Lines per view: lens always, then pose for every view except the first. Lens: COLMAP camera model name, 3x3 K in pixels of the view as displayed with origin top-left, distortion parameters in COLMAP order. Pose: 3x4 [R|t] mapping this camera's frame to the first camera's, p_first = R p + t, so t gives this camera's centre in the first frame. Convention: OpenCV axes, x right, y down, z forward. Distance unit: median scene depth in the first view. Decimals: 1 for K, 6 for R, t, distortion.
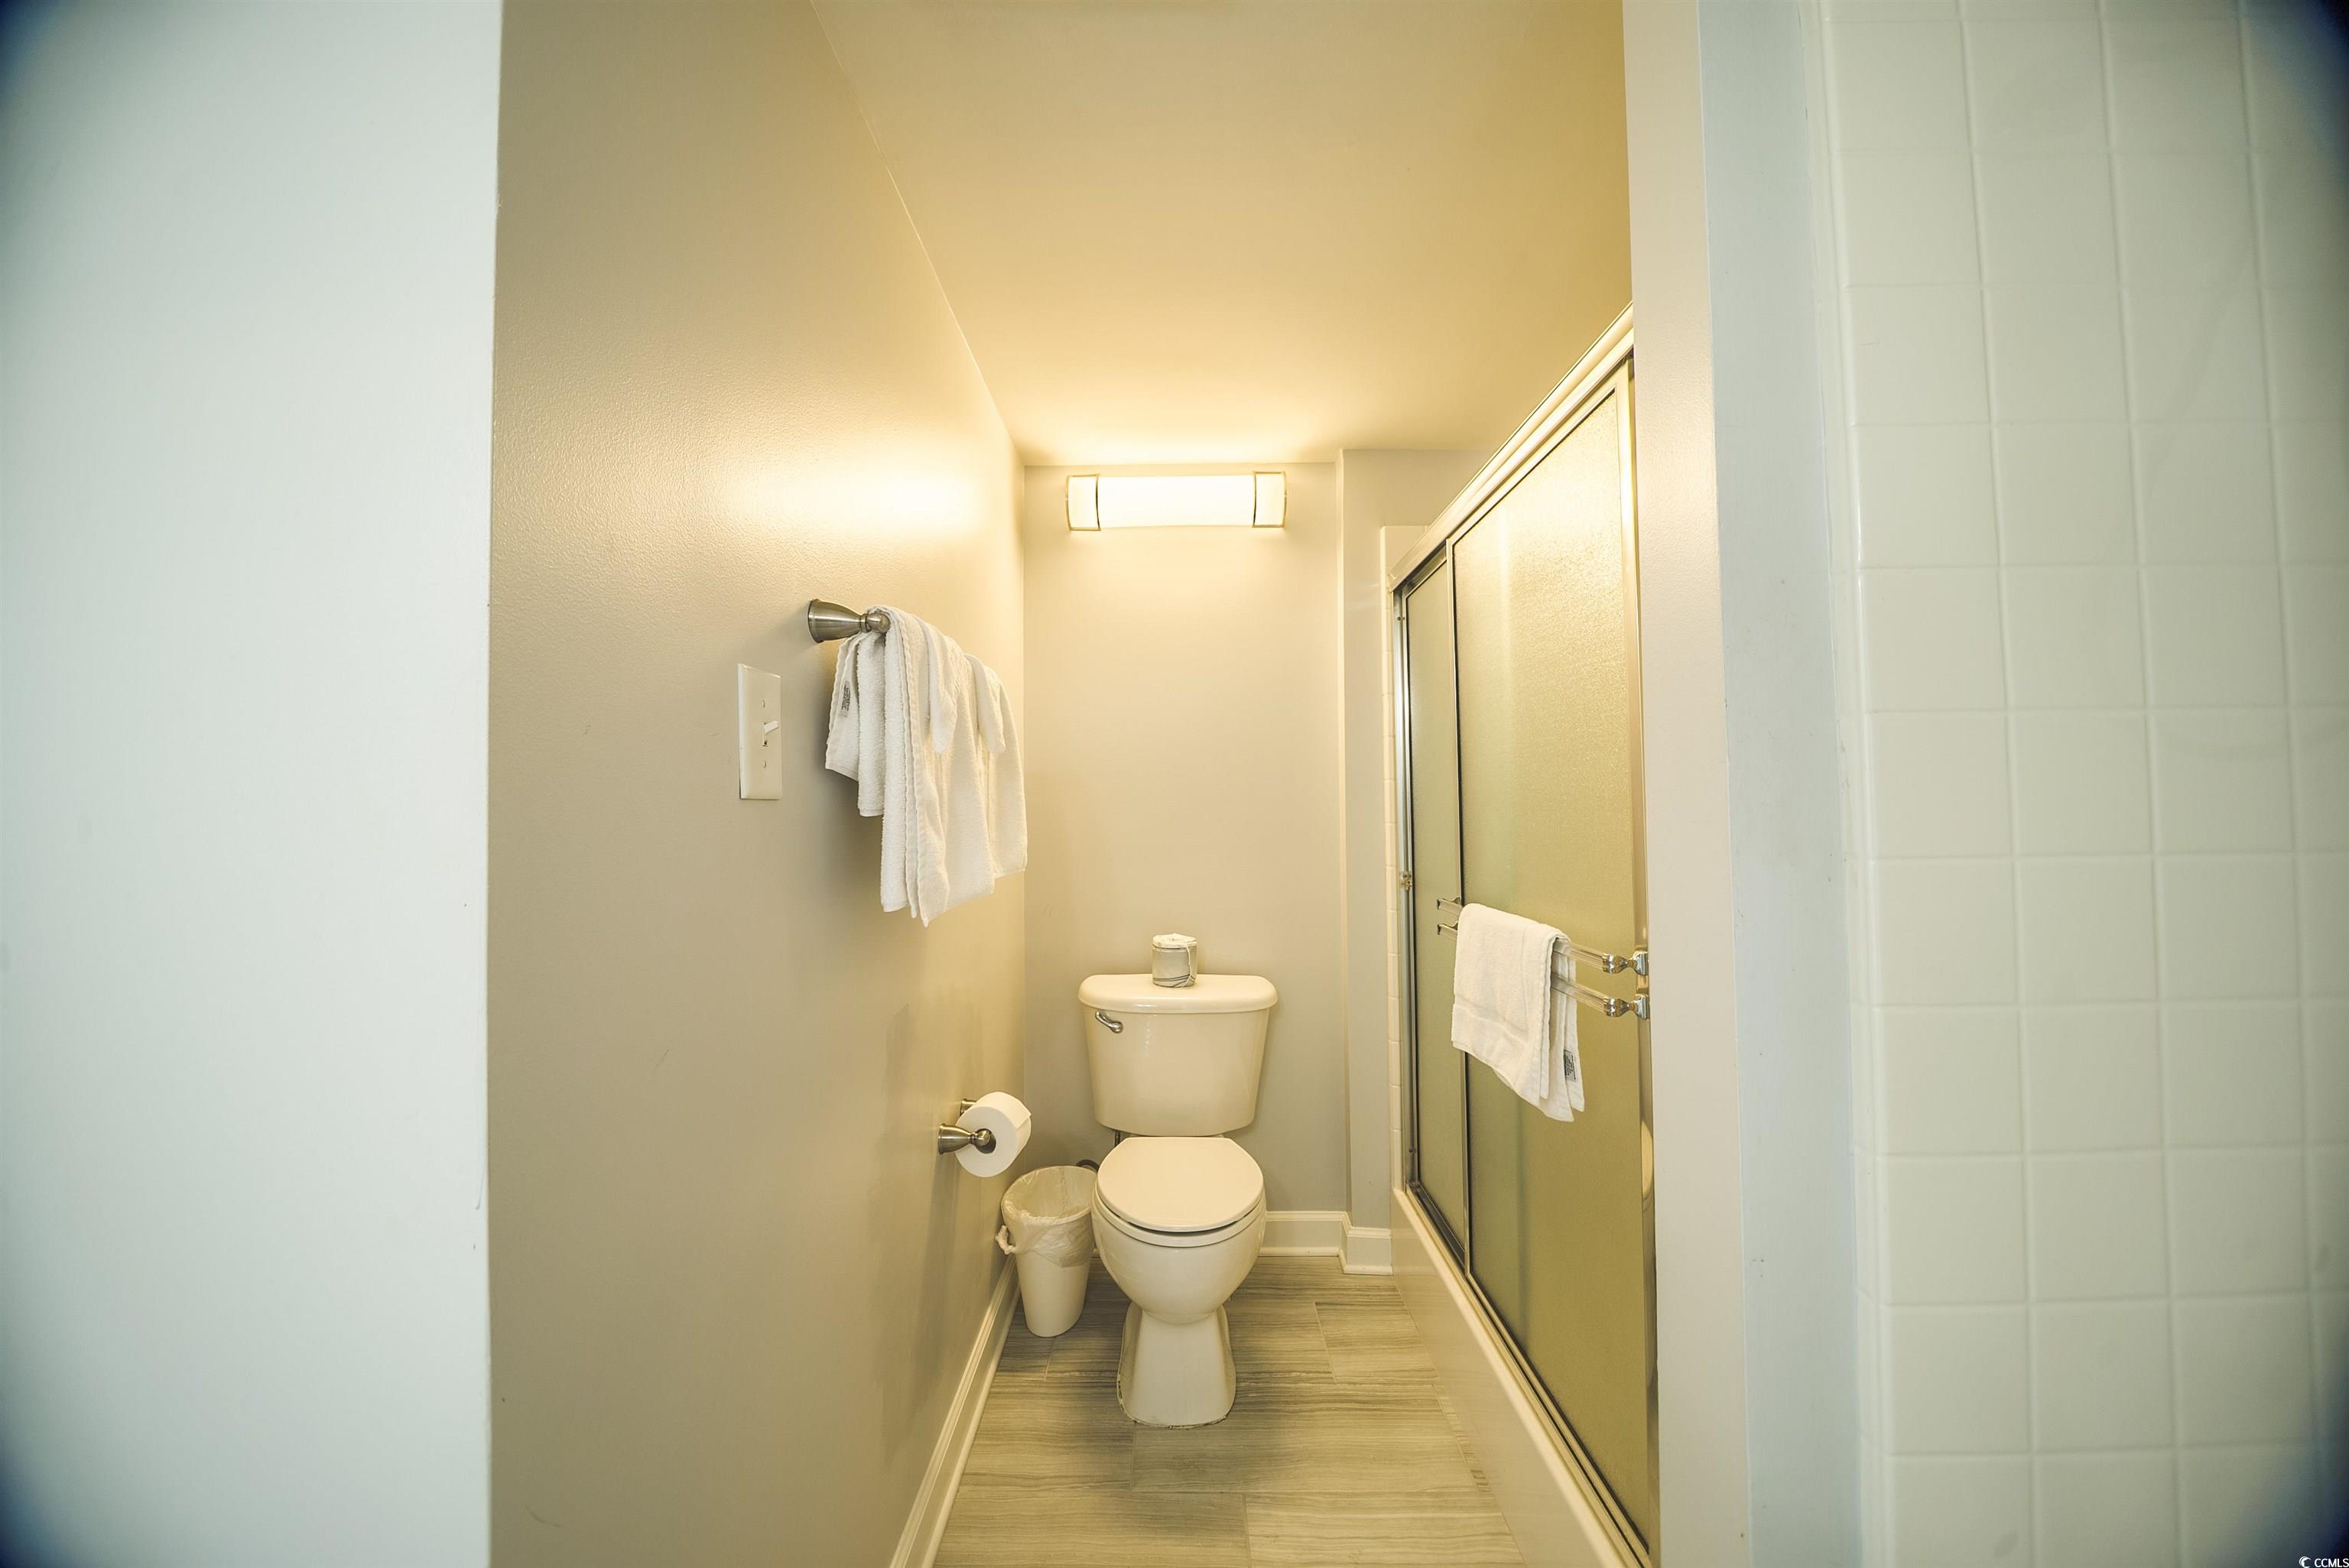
lens RADIAL K [[900.1, 0, 1174.5], [0, 900.1, 784.0], [0, 0, 1]] dist [-0.008070, -0.000900]
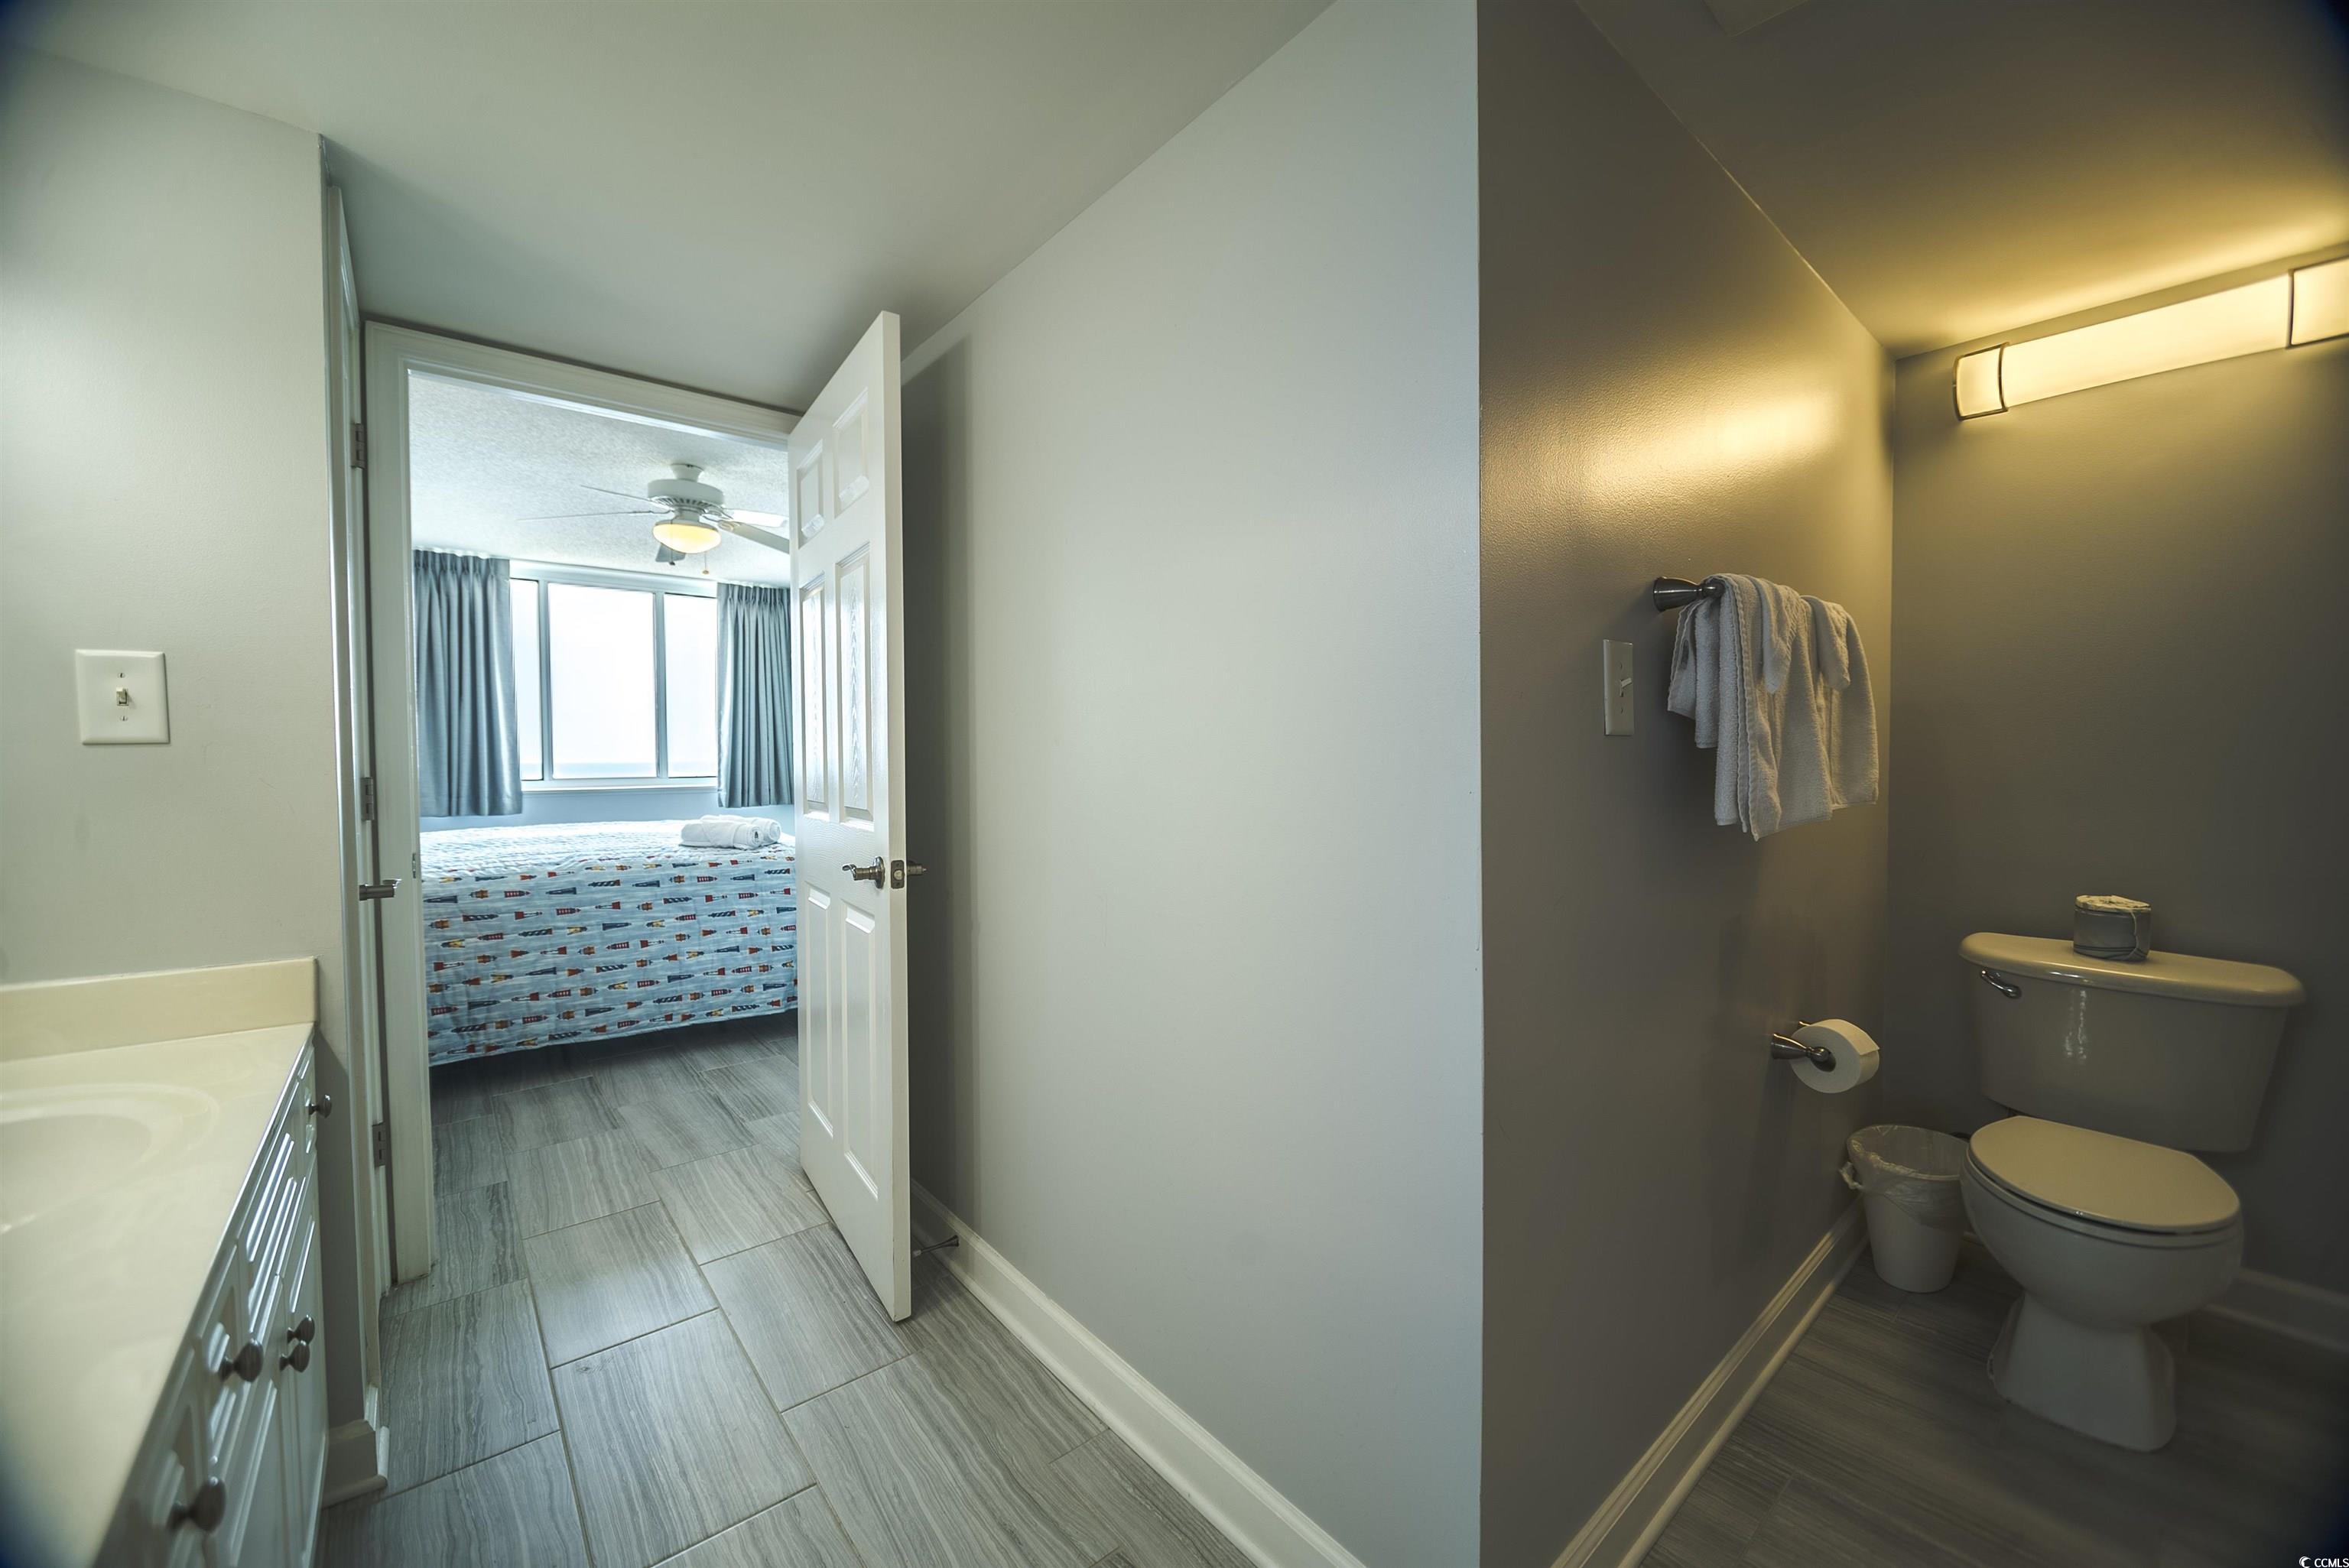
lens RADIAL K [[900.1, 0, 1174.5], [0, 900.1, 784.0], [0, 0, 1]] dist [-0.008070, -0.000900]
pose [[0.651187, 0.024573, -0.758520, 0.086014], [0.026719, 0.998114, 0.055273, -0.002078], [0.758447, -0.056260, 0.649302, -0.249215]]
